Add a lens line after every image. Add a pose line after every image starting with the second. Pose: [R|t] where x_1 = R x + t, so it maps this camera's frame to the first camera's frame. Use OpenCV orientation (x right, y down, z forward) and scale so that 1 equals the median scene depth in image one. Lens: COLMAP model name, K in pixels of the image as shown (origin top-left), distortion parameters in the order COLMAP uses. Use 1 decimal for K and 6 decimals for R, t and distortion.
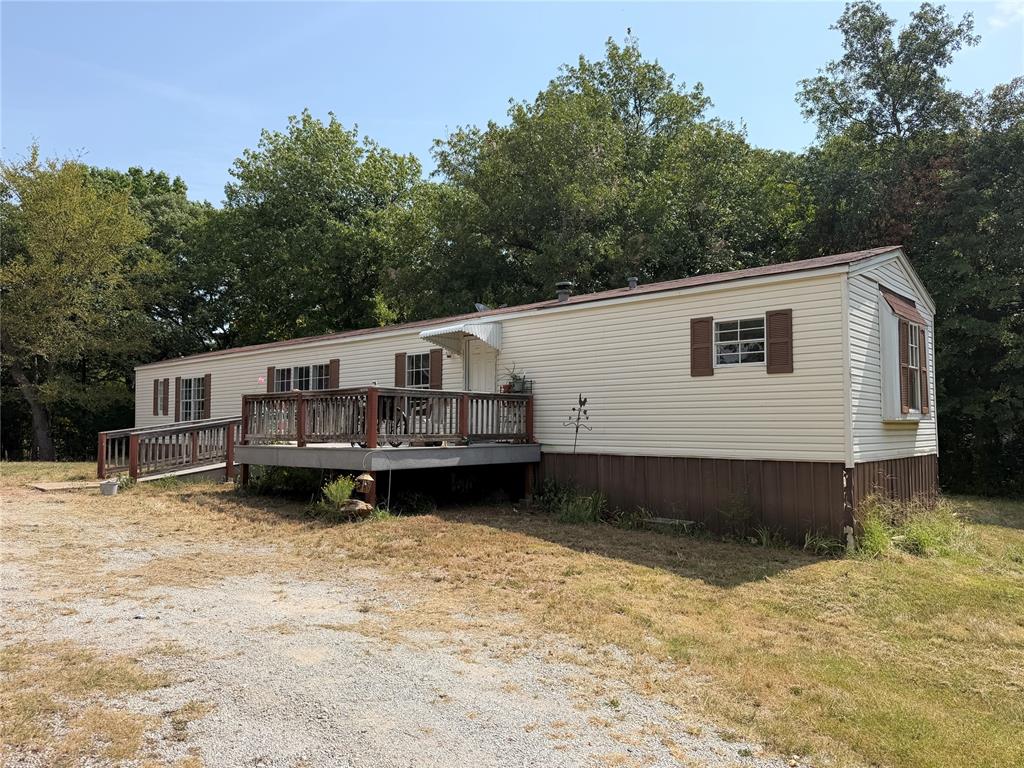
lens RADIAL K [[719.9, 0, 512.0], [0, 719.9, 384.0], [0, 0, 1]] dist [-0.000445, -0.000078]
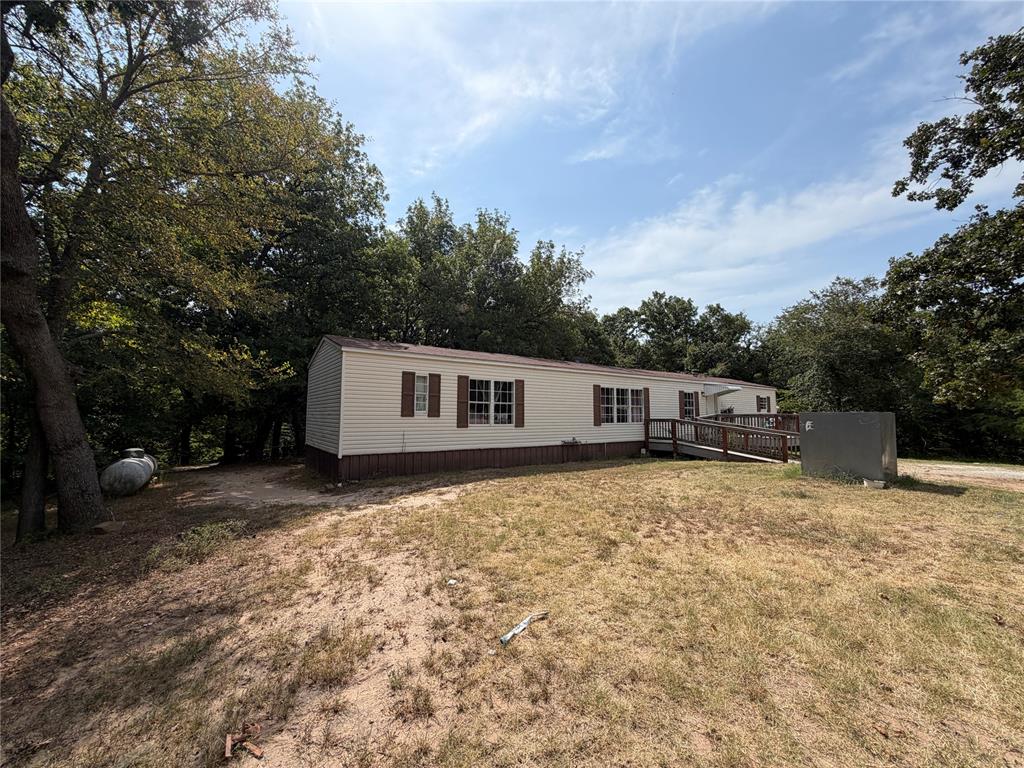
lens RADIAL K [[408.4, 0, 510.0], [0, 408.4, 385.1], [0, 0, 1]] dist [0.000863, -0.000072]
pose [[0.256594, 0.112710, 0.959925, -0.918408], [-0.035802, 0.993604, -0.107094, 0.054455], [-0.965856, -0.006887, 0.258988, 0.770972]]
